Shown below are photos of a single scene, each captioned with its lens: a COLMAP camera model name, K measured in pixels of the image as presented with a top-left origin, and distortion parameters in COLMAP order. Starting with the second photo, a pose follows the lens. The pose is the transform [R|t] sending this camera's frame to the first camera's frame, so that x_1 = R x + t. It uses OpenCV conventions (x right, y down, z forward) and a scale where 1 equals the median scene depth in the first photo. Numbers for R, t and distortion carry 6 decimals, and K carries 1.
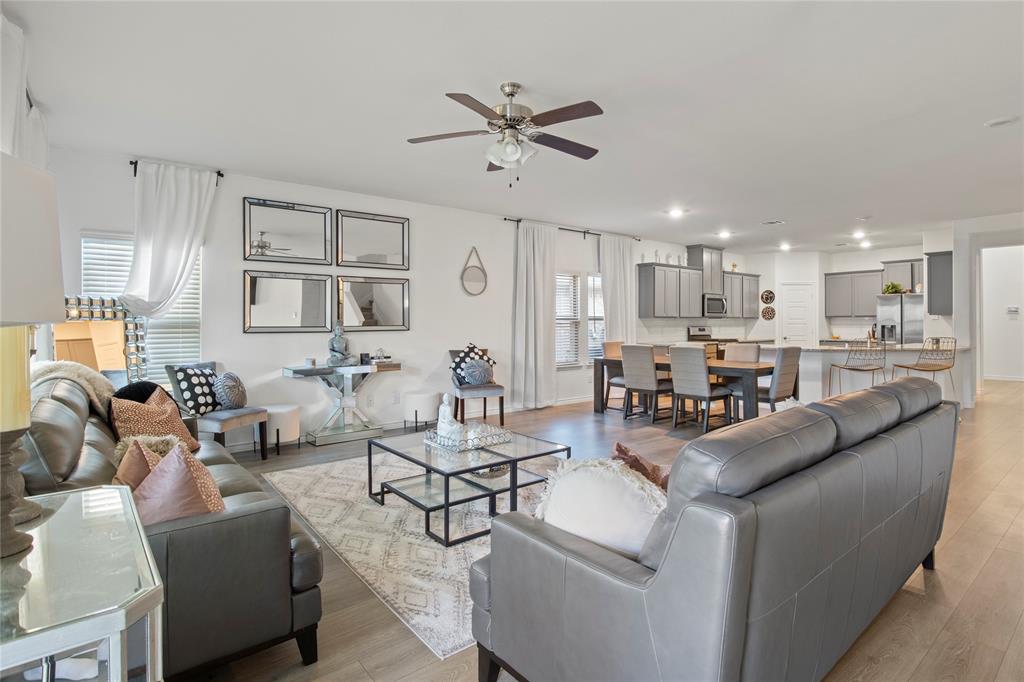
lens RADIAL K [[521.2, 0, 508.9], [0, 521.2, 321.2], [0, 0, 1]] dist [-0.000485, -0.000679]
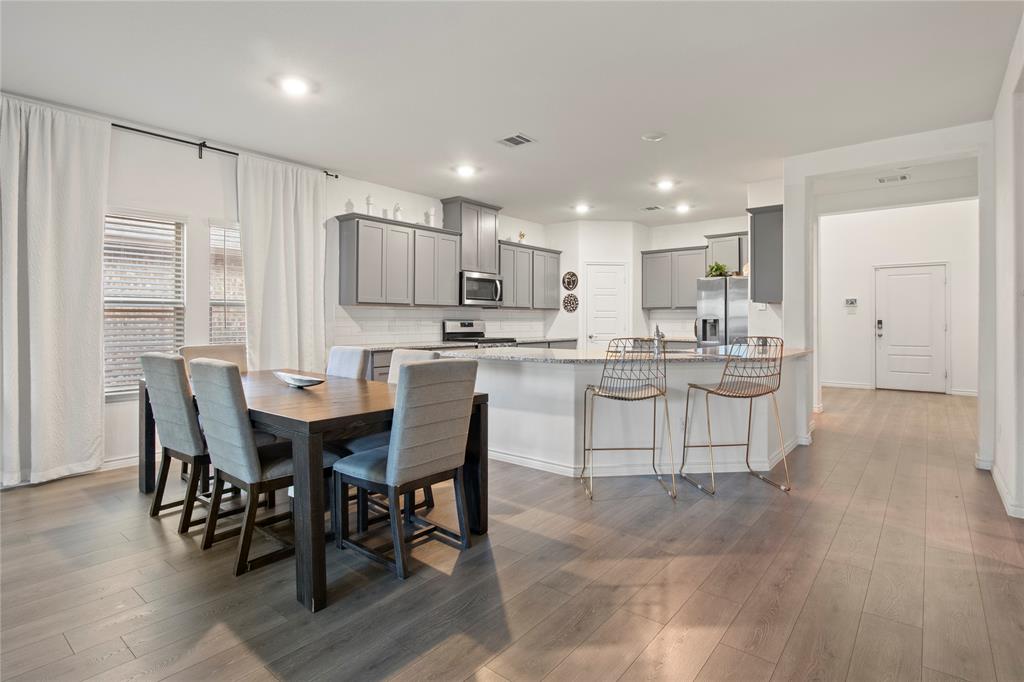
lens RADIAL K [[521.2, 0, 508.9], [0, 521.2, 321.2], [0, 0, 1]] dist [-0.000485, -0.000679]
pose [[0.979737, 0.005449, 0.200215, 0.319416], [-0.006639, 0.999964, 0.005275, 0.008664], [-0.200179, -0.006497, 0.979738, 0.354584]]
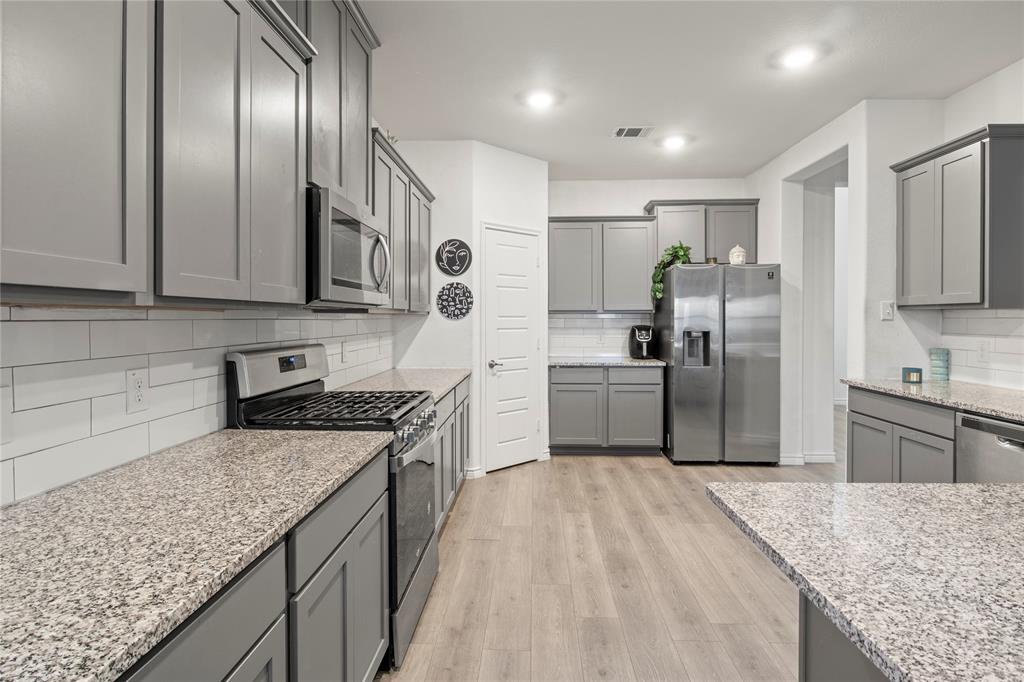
lens RADIAL K [[521.2, 0, 508.9], [0, 521.2, 321.2], [0, 0, 1]] dist [-0.000485, -0.000679]
pose [[0.666552, -0.000806, 0.745458, 0.295695], [-0.005076, 0.999971, 0.005620, -0.003476], [-0.745441, -0.007530, 0.666529, 0.870904]]
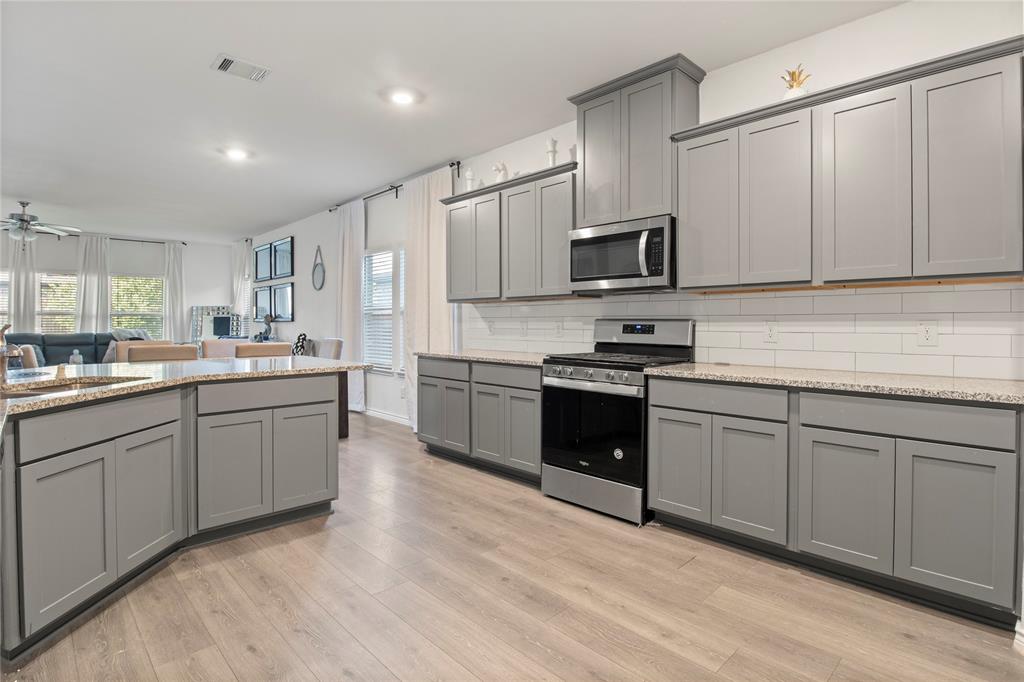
lens RADIAL K [[521.2, 0, 508.9], [0, 521.2, 321.2], [0, 0, 1]] dist [-0.000485, -0.000679]
pose [[0.069589, 0.001602, -0.997574, 0.787136], [0.004910, 0.999986, 0.001948, 0.011265], [0.997564, -0.005033, 0.069580, 0.990438]]
